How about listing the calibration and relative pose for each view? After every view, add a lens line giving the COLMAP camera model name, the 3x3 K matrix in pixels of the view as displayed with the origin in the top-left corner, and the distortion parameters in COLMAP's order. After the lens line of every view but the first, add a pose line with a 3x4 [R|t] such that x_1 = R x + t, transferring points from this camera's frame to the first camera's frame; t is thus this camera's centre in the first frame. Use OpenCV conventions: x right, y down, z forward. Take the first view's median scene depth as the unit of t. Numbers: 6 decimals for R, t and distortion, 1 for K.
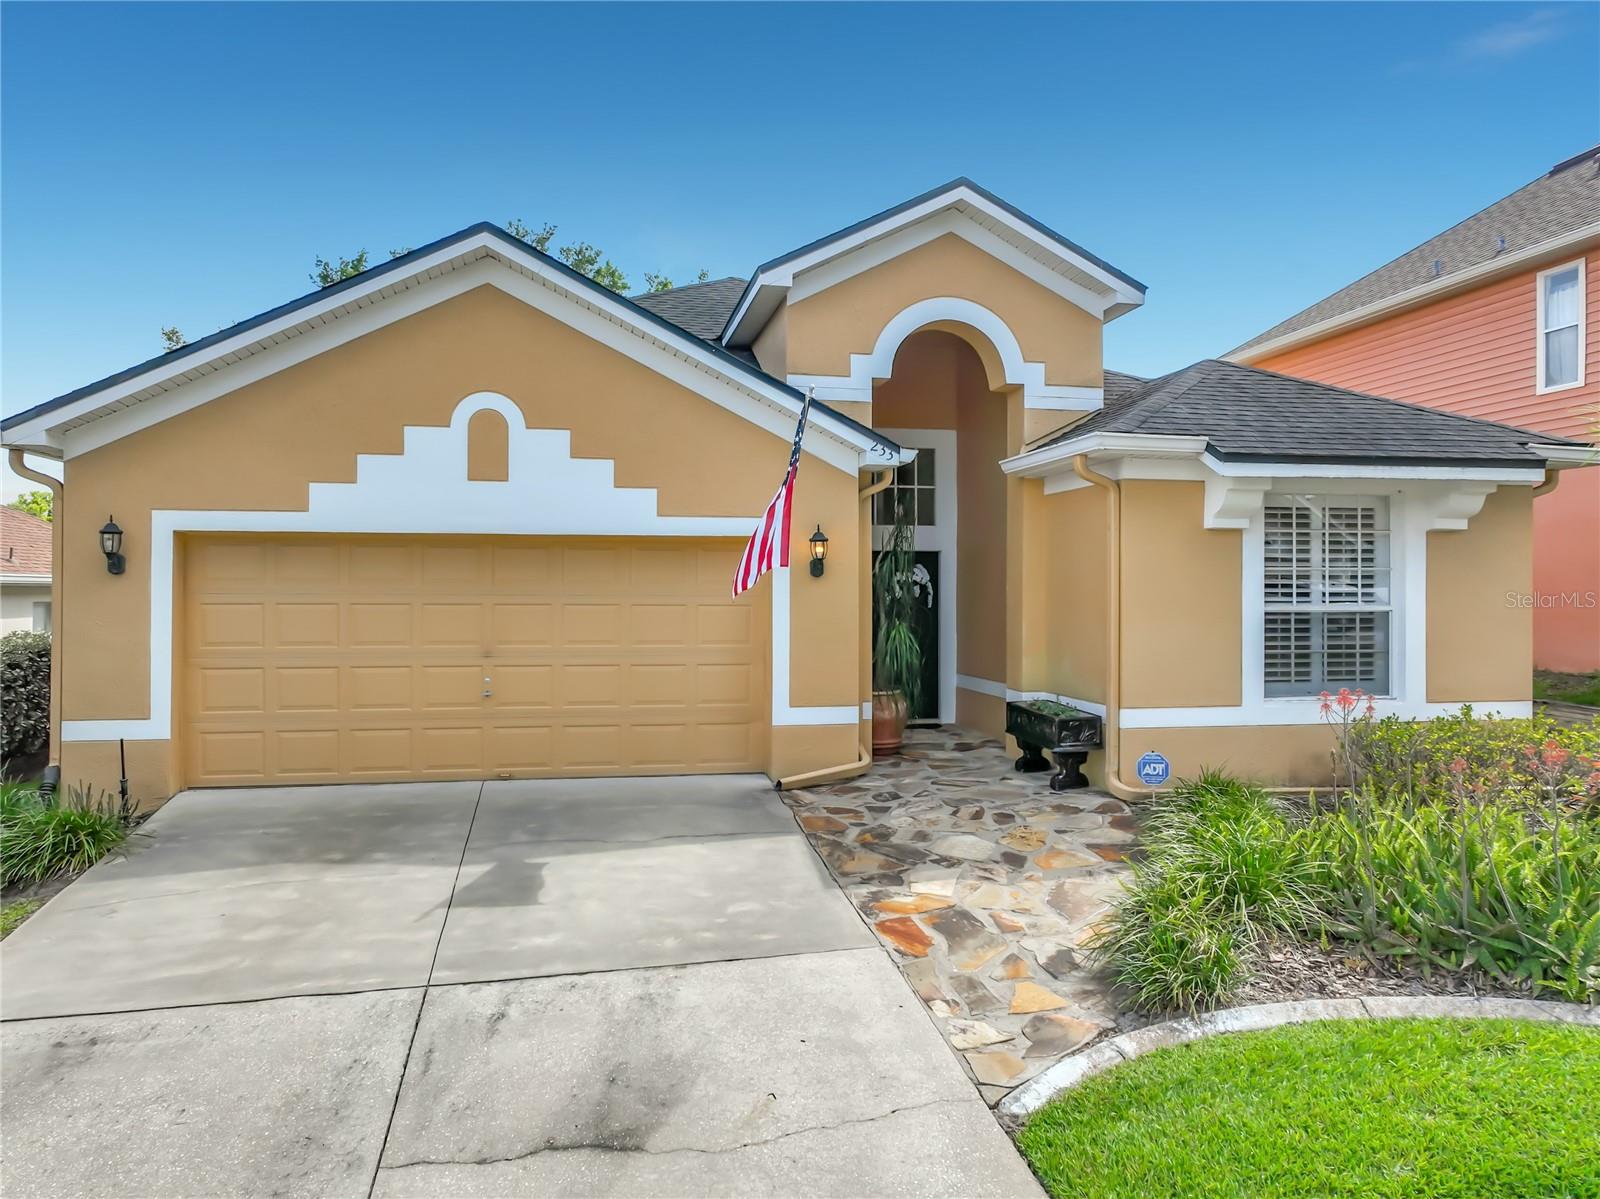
lens RADIAL K [[1137.4, 0, 804.4], [0, 1137.4, 589.3], [0, 0, 1]] dist [-0.004026, 0.009720]
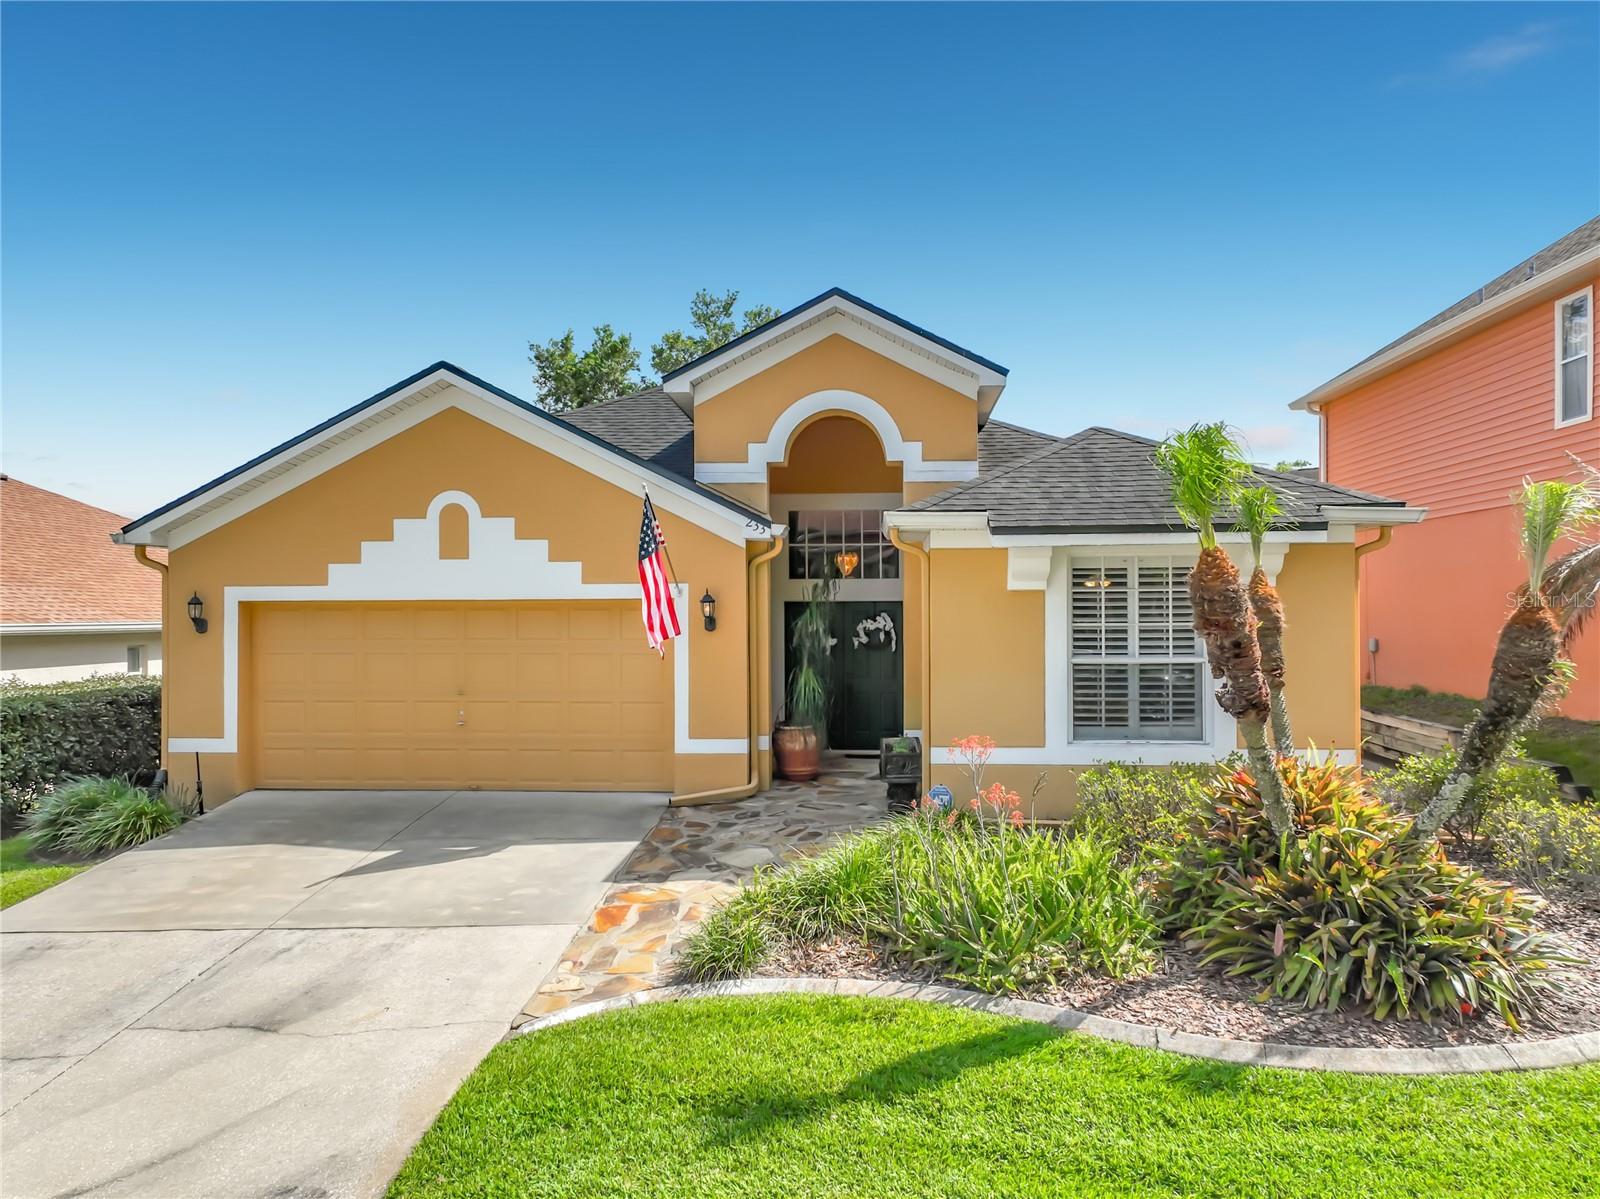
lens RADIAL K [[1117.6, 0, 803.7], [0, 1117.6, 607.3], [0, 0, 1]] dist [-0.000439, 0.017991]
pose [[0.968131, -0.007566, -0.250331, 0.427308], [0.006325, 0.999963, -0.005759, -0.030663], [0.250366, 0.003992, 0.968143, -0.132173]]
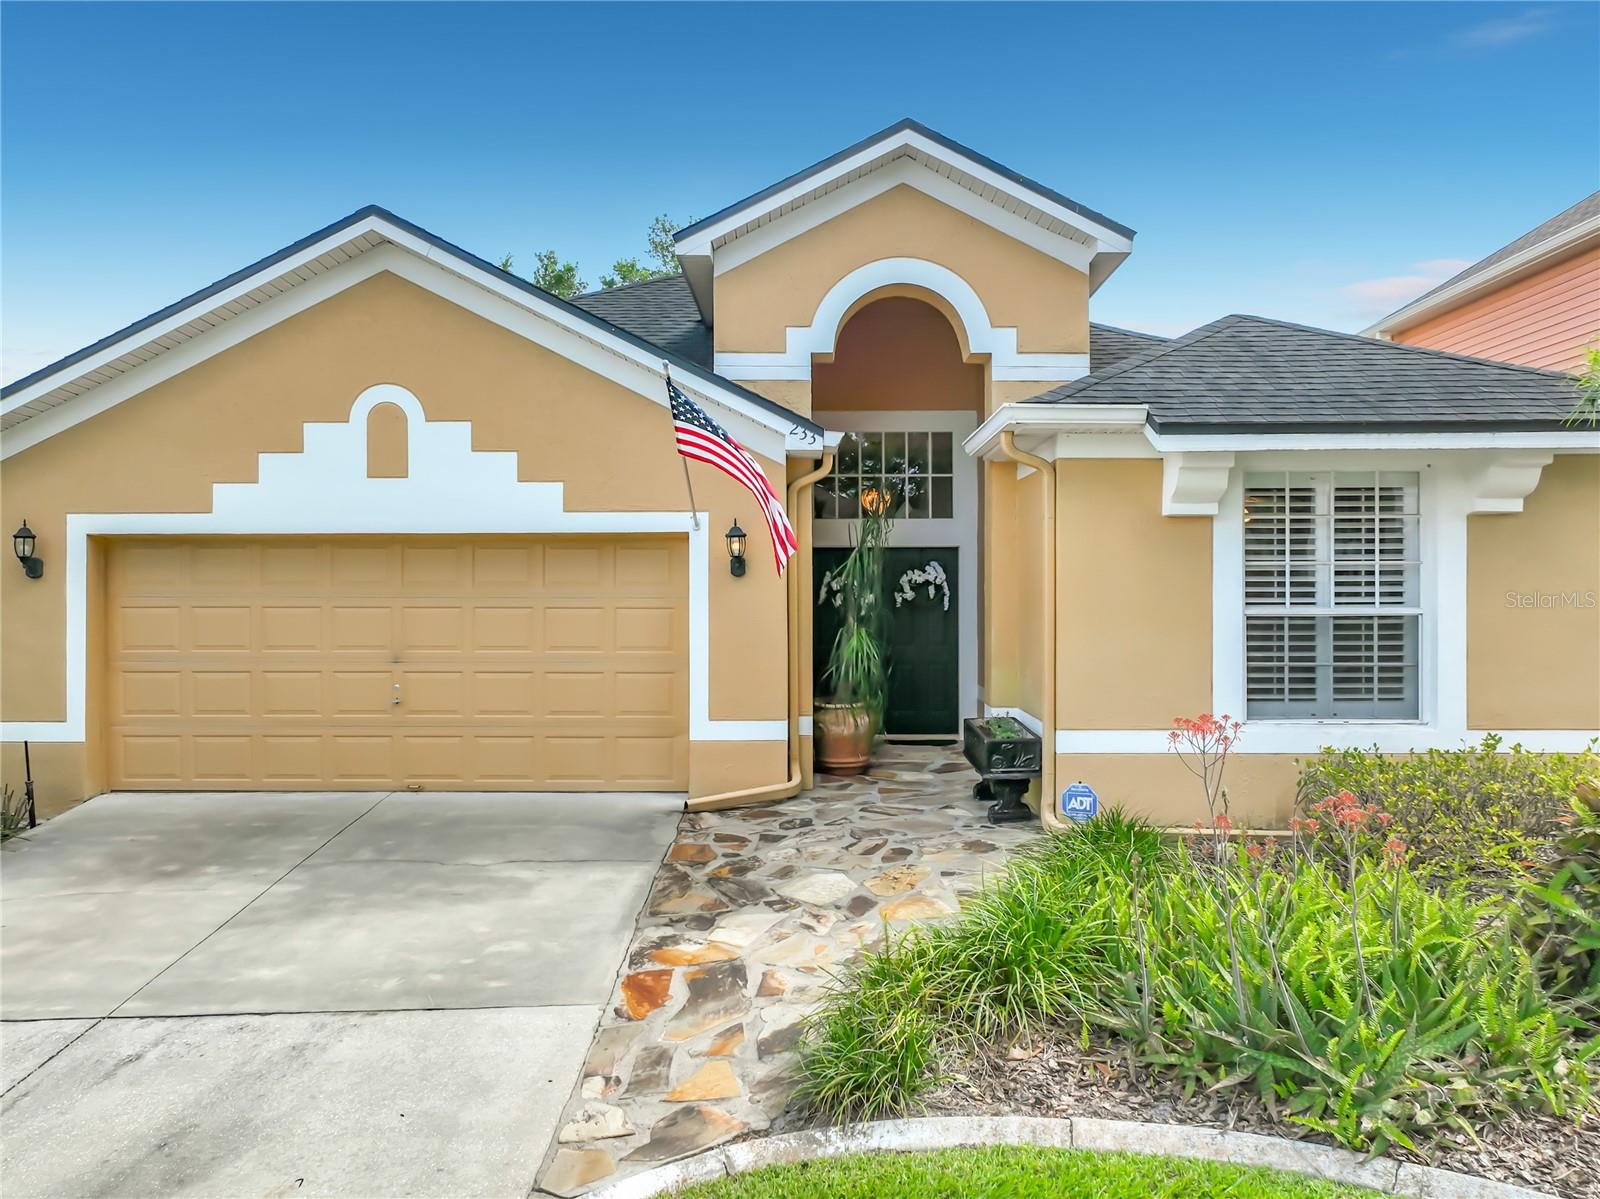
lens RADIAL K [[1175.1, 0, 807.6], [0, 1175.1, 596.6], [0, 0, 1]] dist [-0.005129, 0.010075]
pose [[0.980940, -0.002594, -0.194293, 0.259419], [0.003659, 0.999980, 0.005126, 0.000443], [0.194276, -0.005739, 0.980930, 0.103492]]
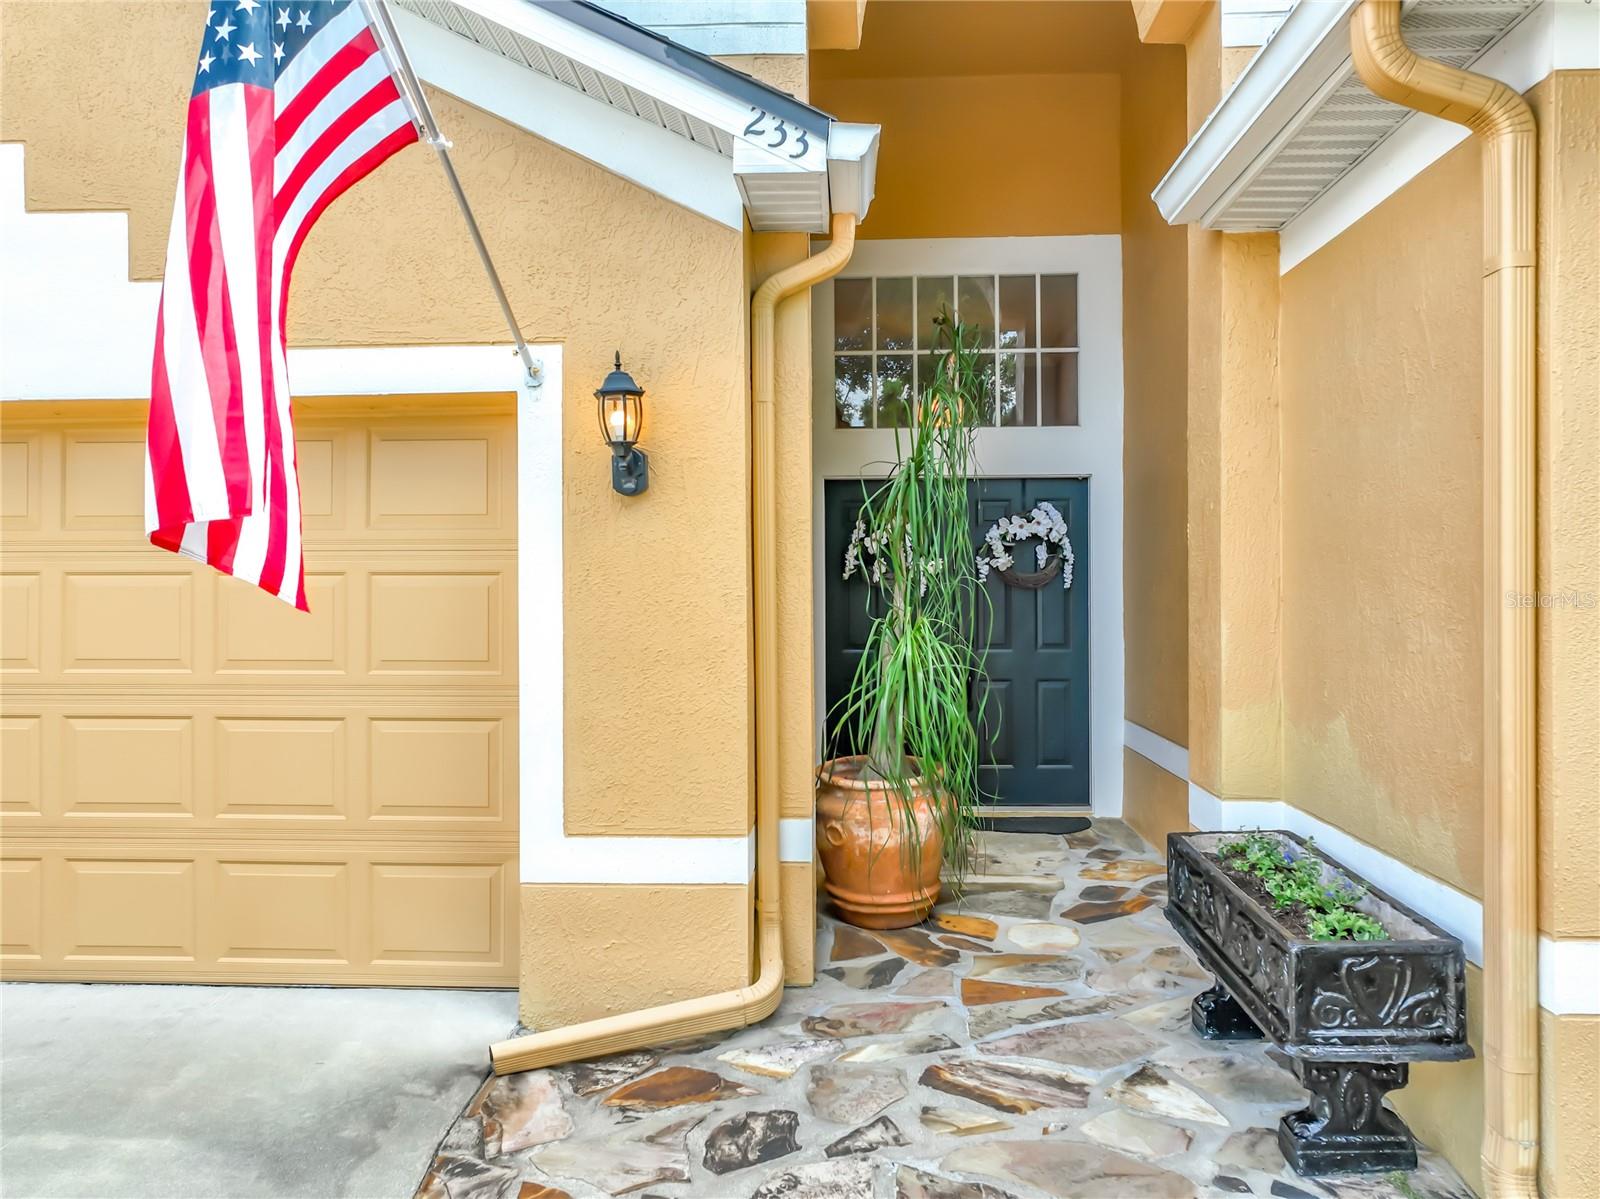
lens RADIAL K [[1139.0, 0, 818.3], [0, 1139.0, 589.6], [0, 0, 1]] dist [0.000686, 0.002422]
pose [[0.973124, -0.004949, -0.230229, 0.168647], [0.006024, 0.999974, 0.003967, 0.020291], [0.230203, -0.005247, 0.973128, 0.680033]]
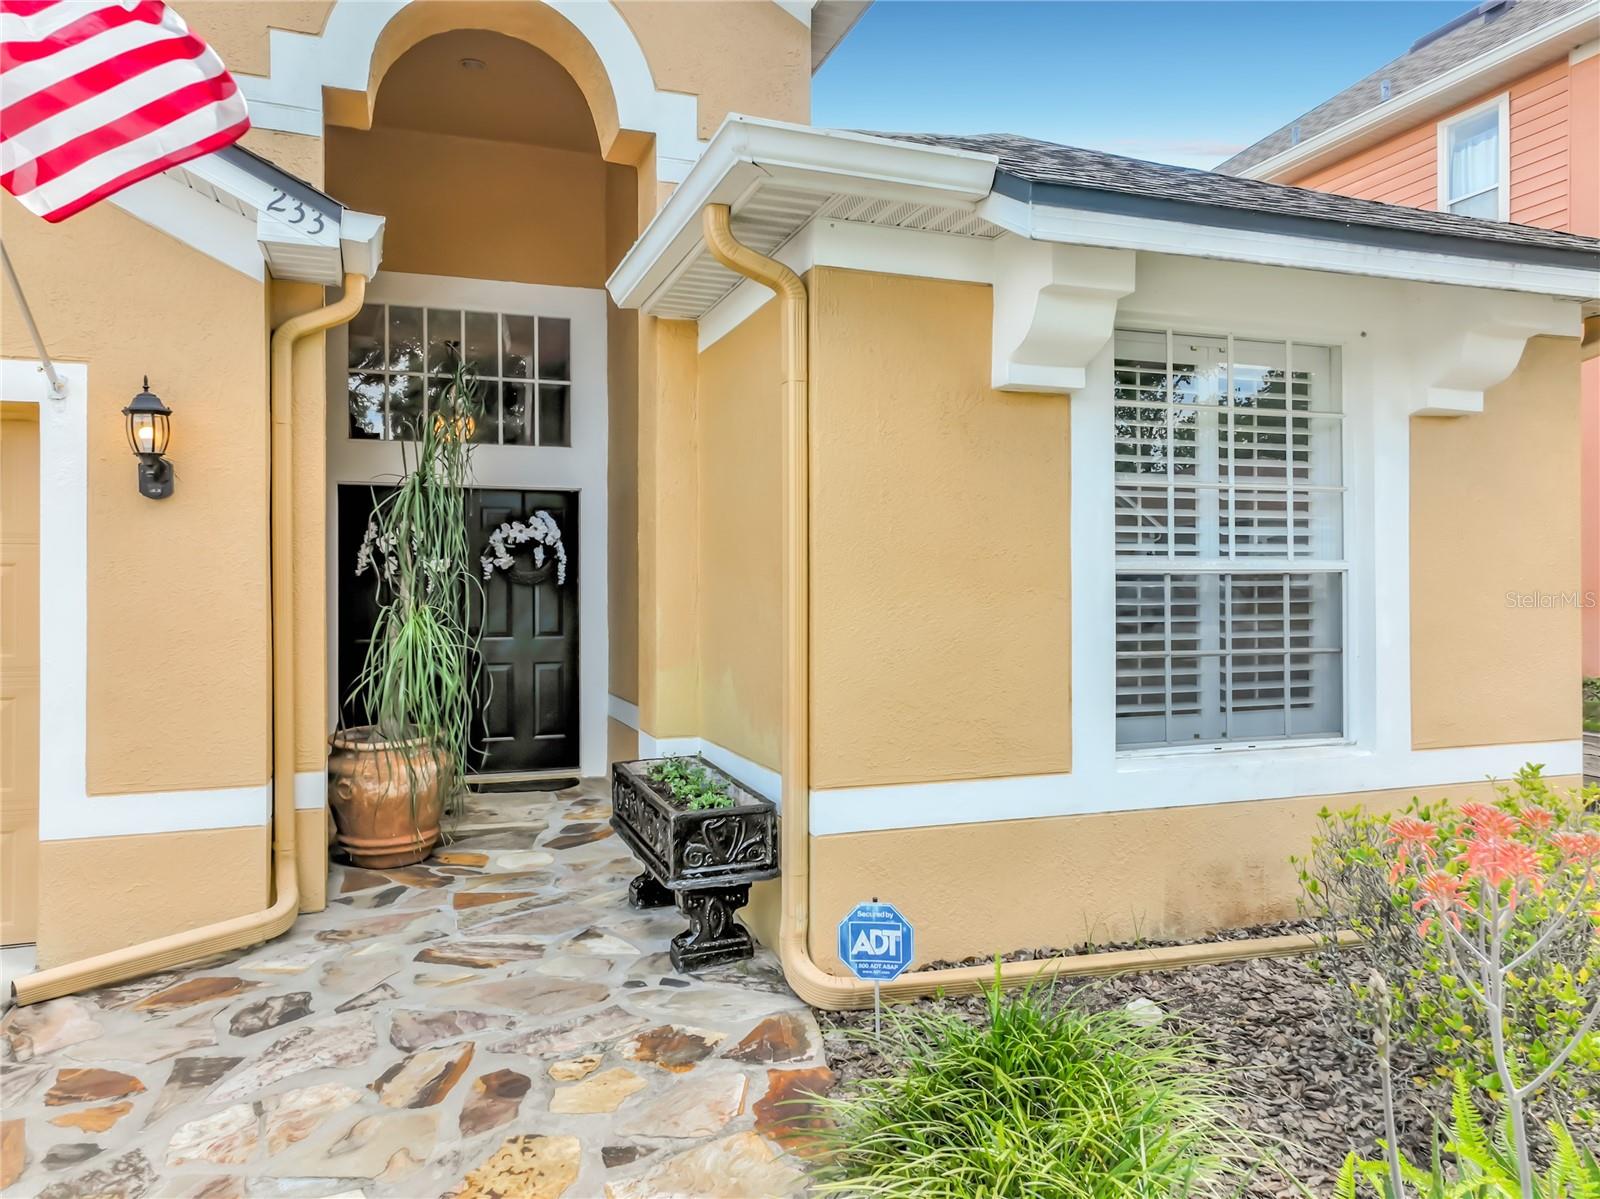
lens RADIAL K [[1139.1, 0, 809.6], [0, 1139.1, 580.9], [0, 0, 1]] dist [-0.003721, 0.017713]
pose [[0.986425, -0.003111, 0.164184, 0.199698], [0.003997, 0.999979, -0.005068, 0.025559], [-0.164165, 0.005656, 0.986417, 0.549951]]
